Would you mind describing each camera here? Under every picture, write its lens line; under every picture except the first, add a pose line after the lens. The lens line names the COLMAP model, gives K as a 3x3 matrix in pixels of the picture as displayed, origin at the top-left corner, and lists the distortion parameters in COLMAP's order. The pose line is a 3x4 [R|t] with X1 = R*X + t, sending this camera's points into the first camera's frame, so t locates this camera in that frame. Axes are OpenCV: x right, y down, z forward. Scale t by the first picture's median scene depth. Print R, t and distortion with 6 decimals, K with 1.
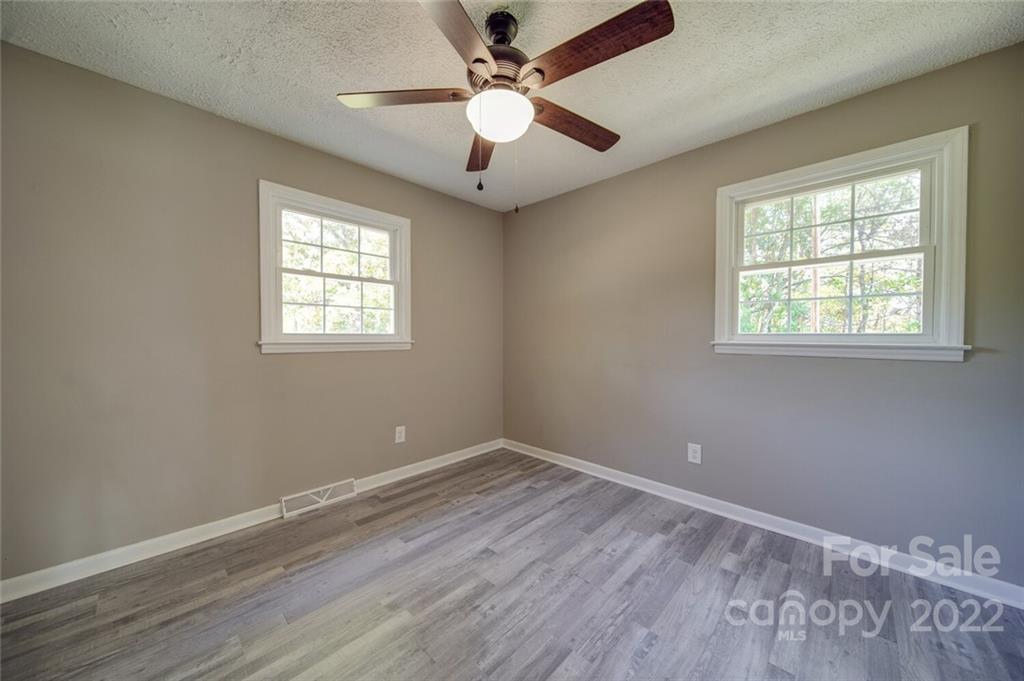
lens RADIAL K [[359.7, 0, 514.2], [0, 359.7, 340.5], [0, 0, 1]] dist [-0.002014, -0.000435]
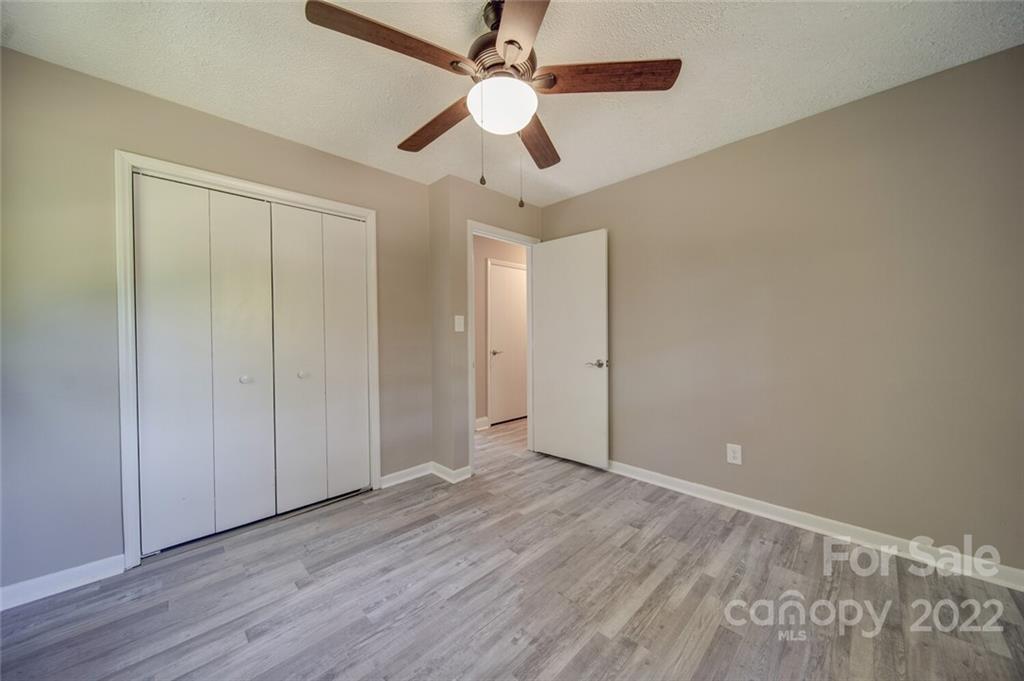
lens RADIAL K [[359.7, 0, 514.2], [0, 359.7, 340.5], [0, 0, 1]] dist [-0.002014, -0.000435]
pose [[-0.999765, 0.006610, 0.020644, -0.061046], [0.007422, 0.999192, 0.039502, -0.027250], [-0.020366, 0.039646, -0.999006, 1.403786]]
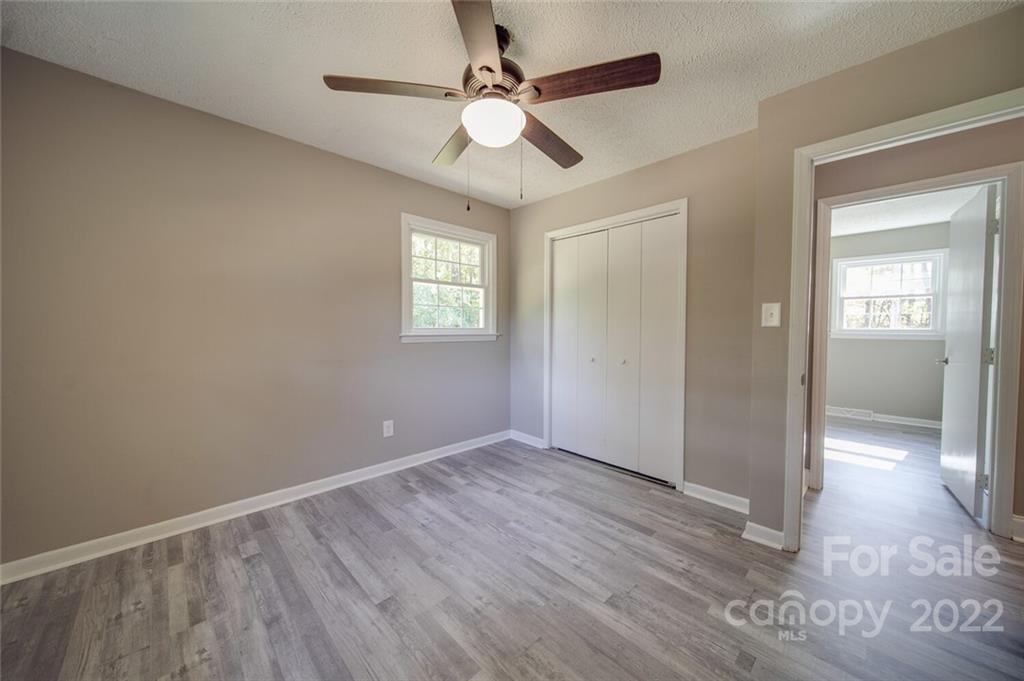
lens RADIAL K [[359.7, 0, 514.2], [0, 359.7, 340.5], [0, 0, 1]] dist [-0.002014, -0.000435]
pose [[0.031535, -0.035822, 0.998861, -0.790796], [0.014346, 0.999271, 0.035384, -0.015385], [-0.999400, 0.013214, 0.032026, 0.648451]]
